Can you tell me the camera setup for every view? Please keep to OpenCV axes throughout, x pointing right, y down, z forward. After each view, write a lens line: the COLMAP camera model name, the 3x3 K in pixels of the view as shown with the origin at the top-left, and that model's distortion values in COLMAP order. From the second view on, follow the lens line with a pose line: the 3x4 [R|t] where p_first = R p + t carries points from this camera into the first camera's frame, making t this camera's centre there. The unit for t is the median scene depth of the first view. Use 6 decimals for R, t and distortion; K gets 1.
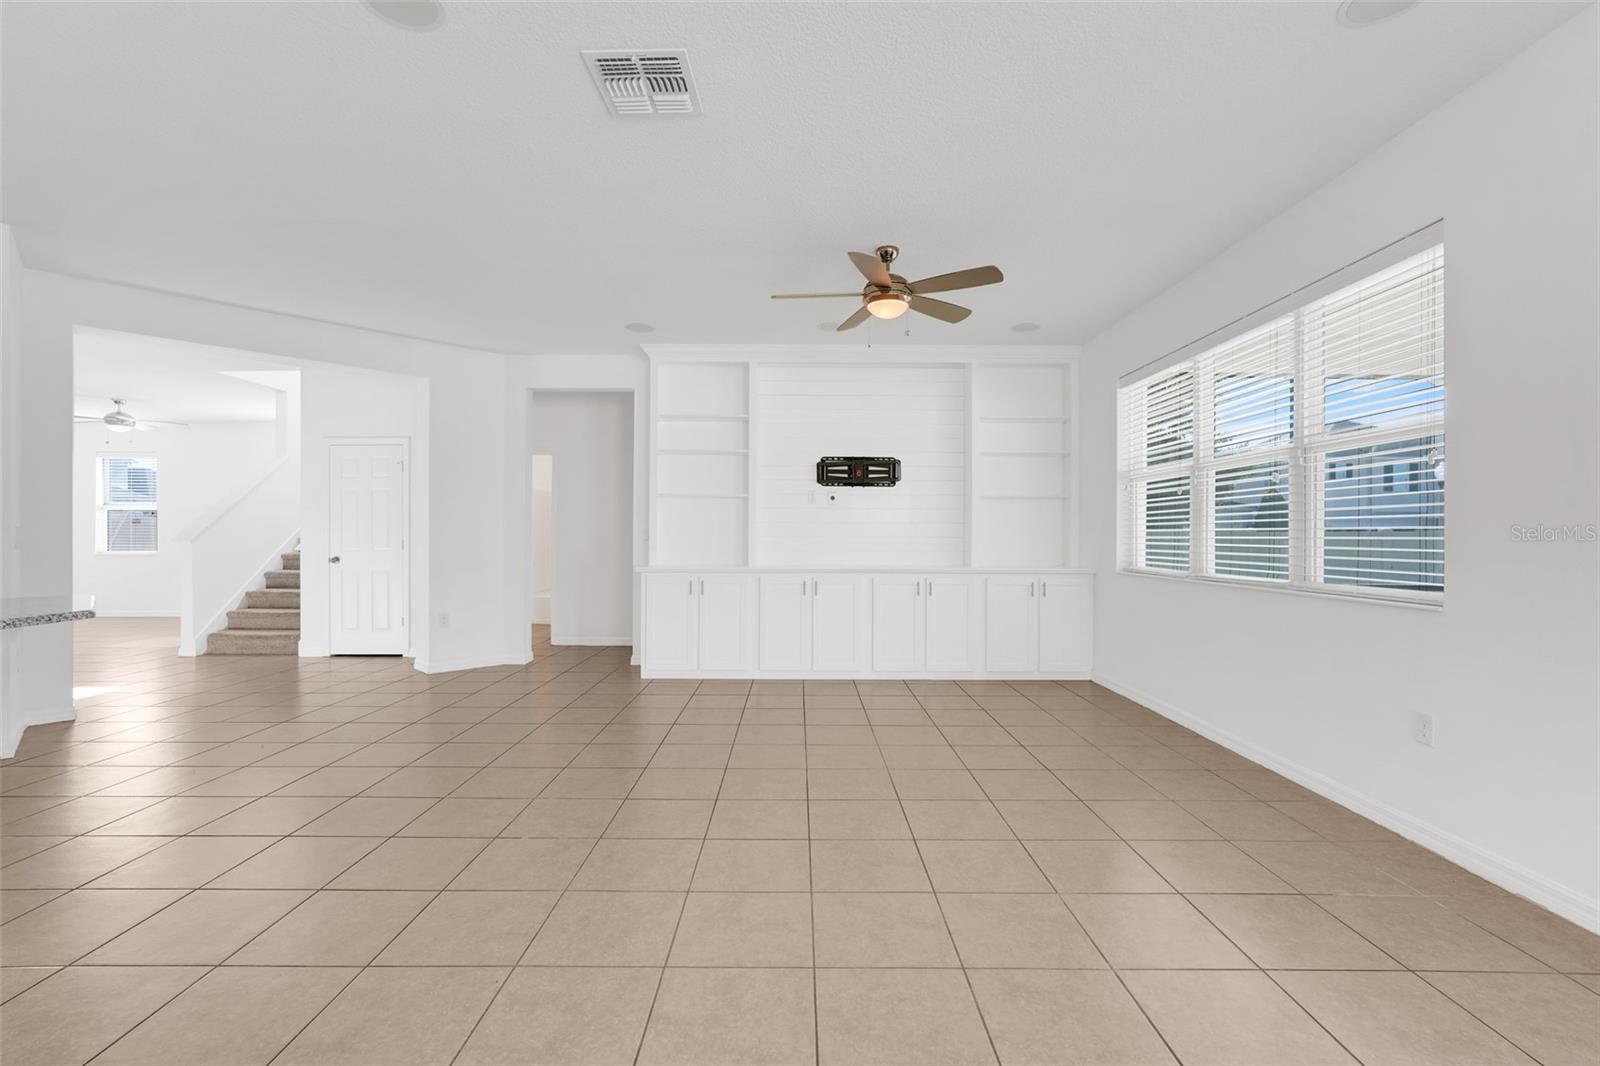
lens RADIAL K [[695.4, 0, 798.9], [0, 695.4, 528.9], [0, 0, 1]] dist [-0.002695, 0.001251]
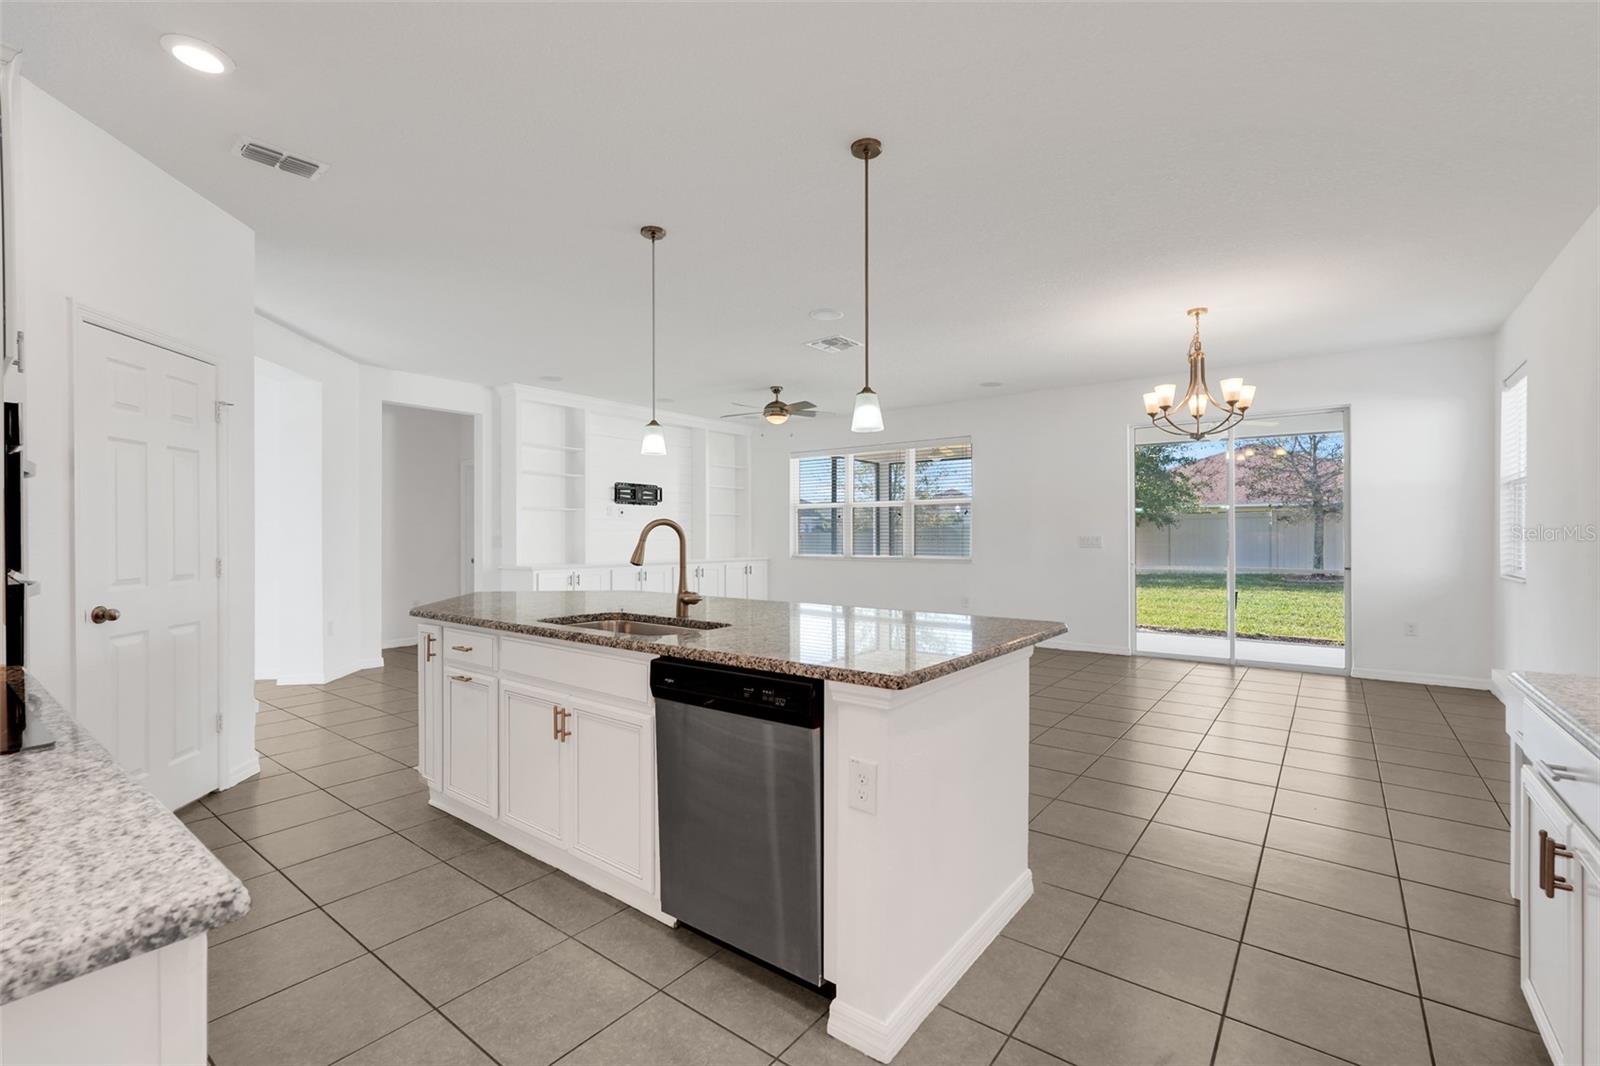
lens RADIAL K [[699.0, 0, 795.0], [0, 699.0, 533.1], [0, 0, 1]] dist [-0.001624, -0.000126]
pose [[0.598190, -0.004958, 0.801339, -0.869316], [0.002706, 0.999988, 0.004167, -0.007619], [-0.801349, -0.000325, 0.598196, -0.116897]]
